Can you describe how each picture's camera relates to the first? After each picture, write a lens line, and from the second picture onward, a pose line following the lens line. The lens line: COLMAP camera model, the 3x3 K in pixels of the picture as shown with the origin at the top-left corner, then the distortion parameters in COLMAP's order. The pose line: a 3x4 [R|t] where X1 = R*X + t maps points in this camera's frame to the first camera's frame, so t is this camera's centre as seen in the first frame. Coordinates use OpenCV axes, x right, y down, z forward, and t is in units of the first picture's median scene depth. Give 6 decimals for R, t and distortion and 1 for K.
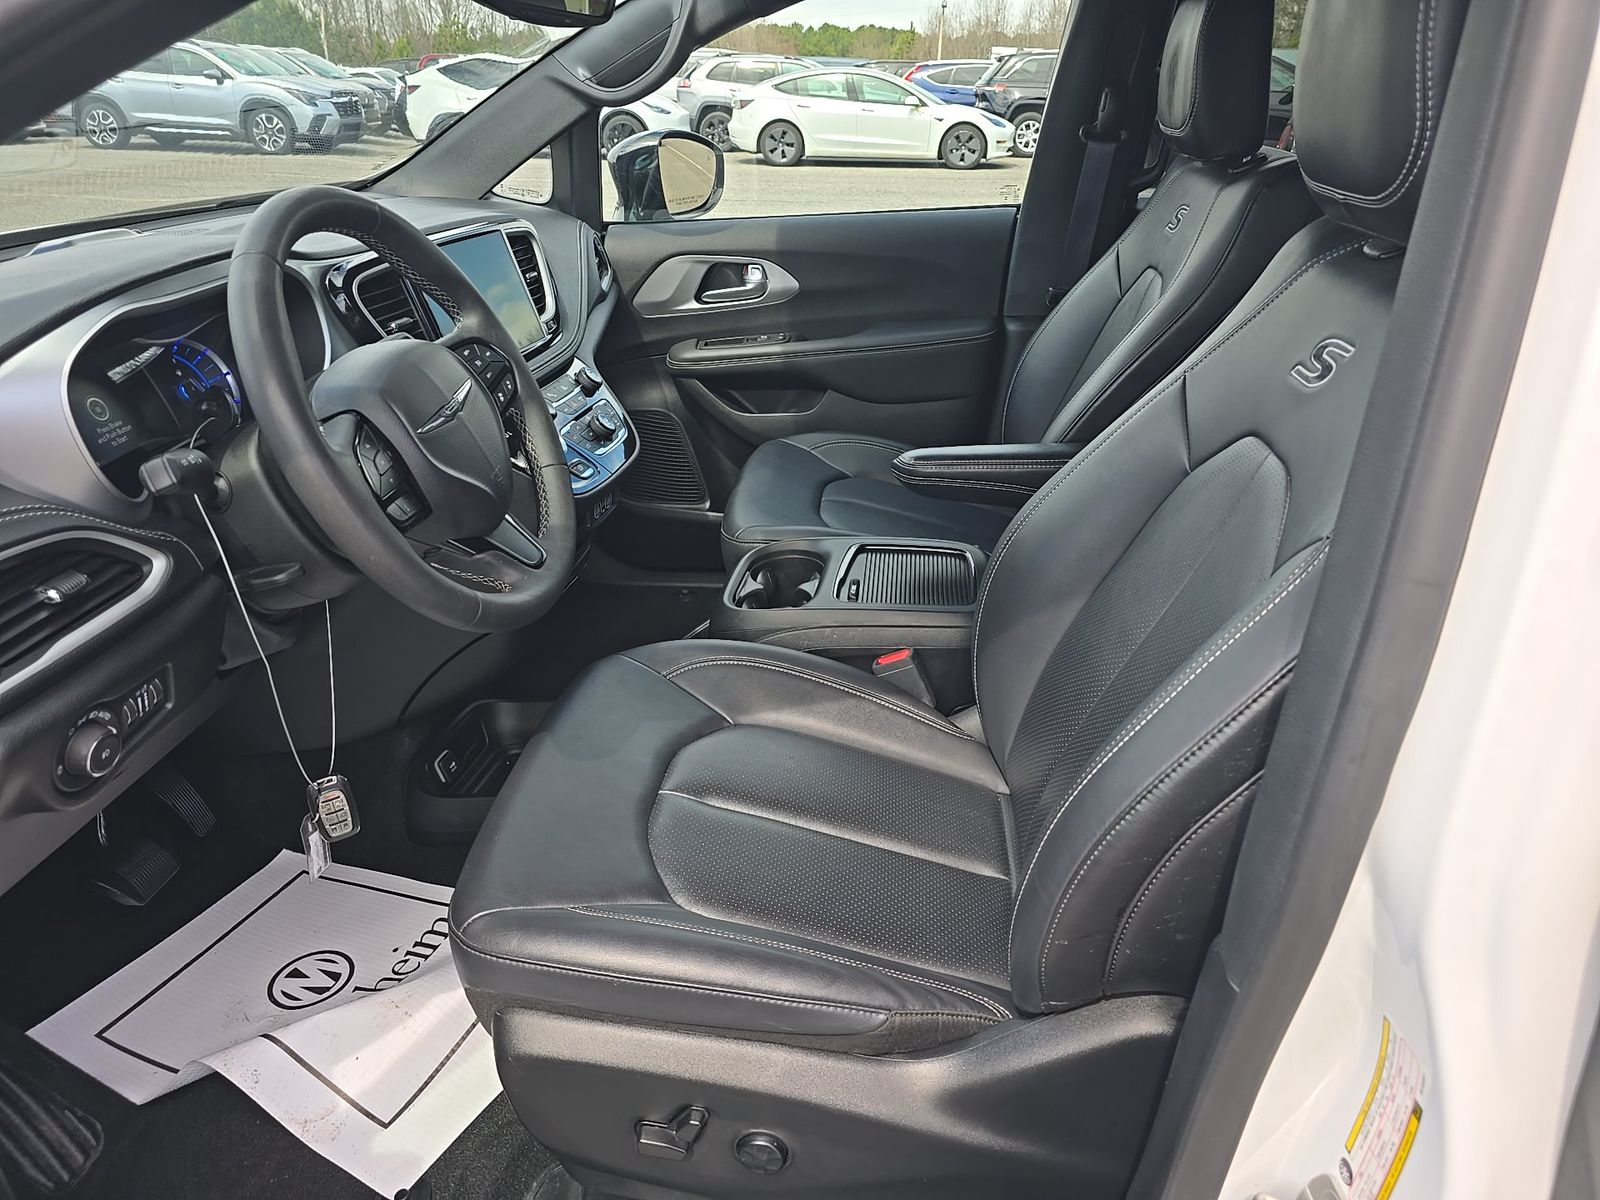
lens RADIAL K [[1082.9, 0, 807.6], [0, 1082.9, 591.0], [0, 0, 1]] dist [0.080750, -0.111161]
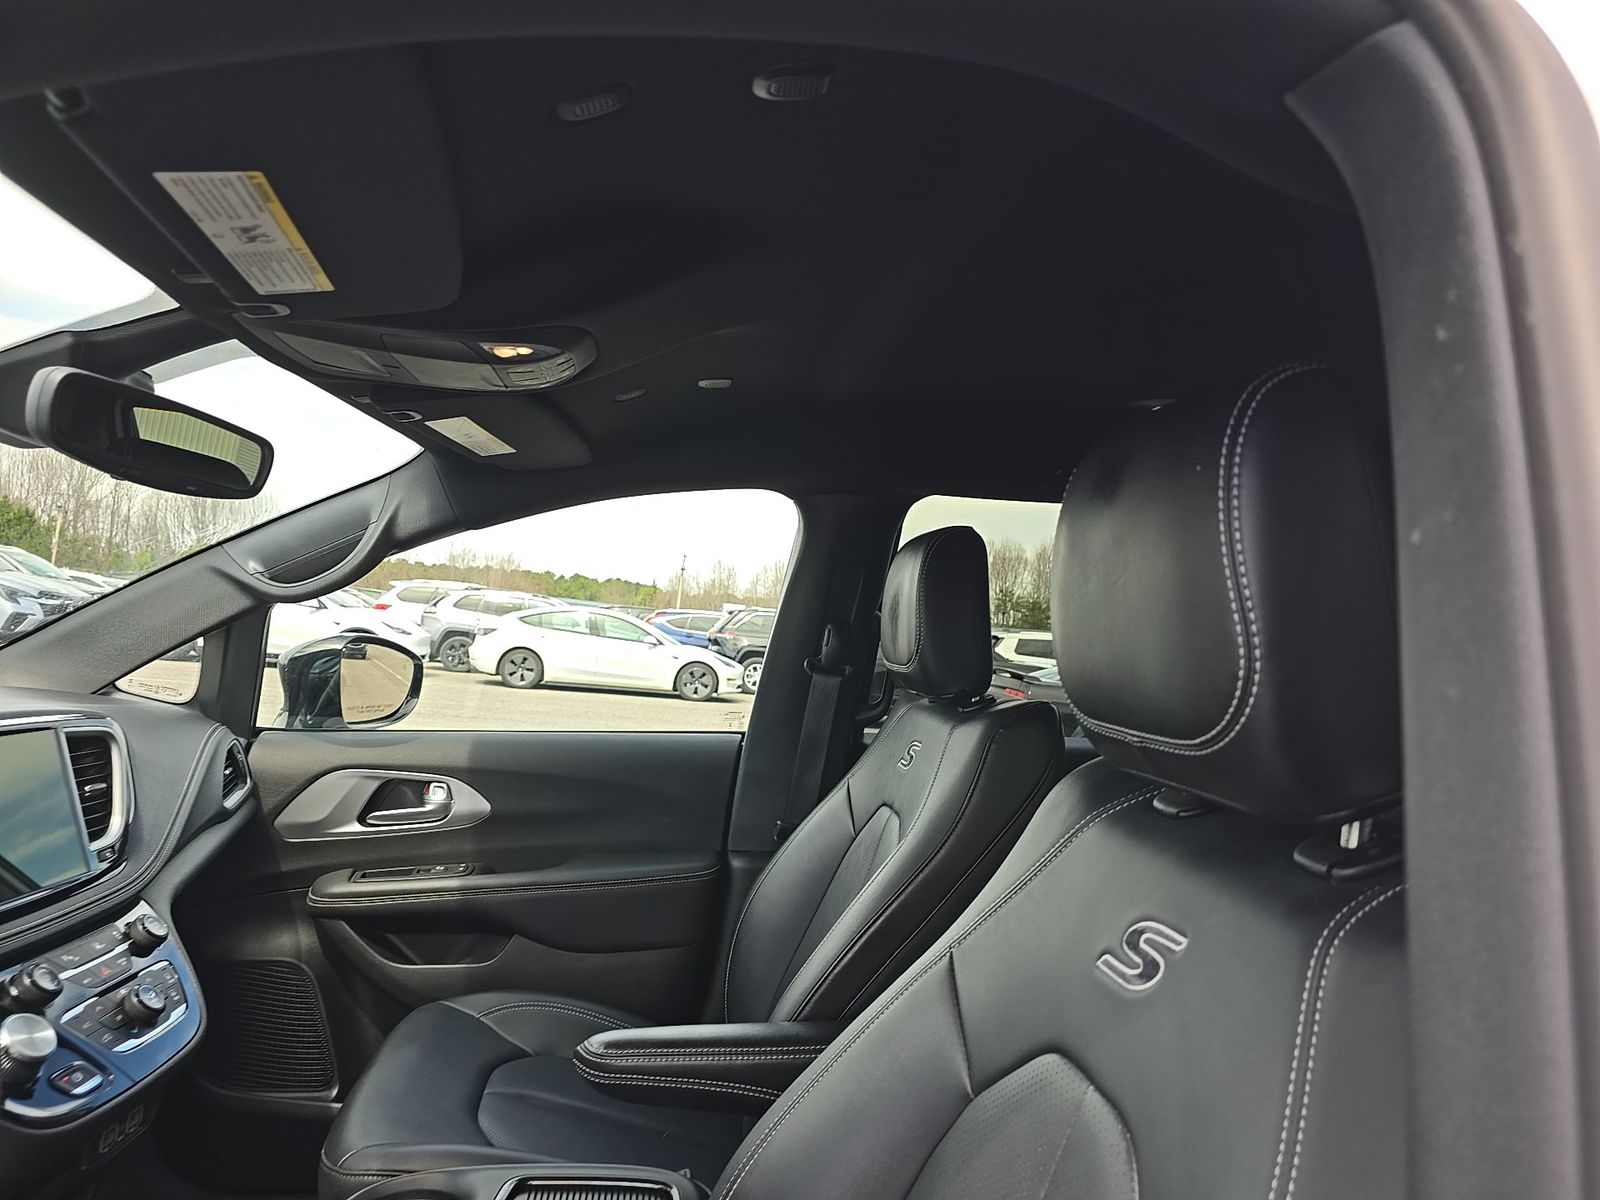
lens RADIAL K [[1082.9, 0, 807.6], [0, 1082.9, 591.0], [0, 0, 1]] dist [0.080750, -0.111161]
pose [[0.971383, 0.080791, 0.223355, 0.028421], [0.028859, 0.893258, -0.448618, -0.041765], [-0.235758, 0.442226, 0.865364, 0.126680]]
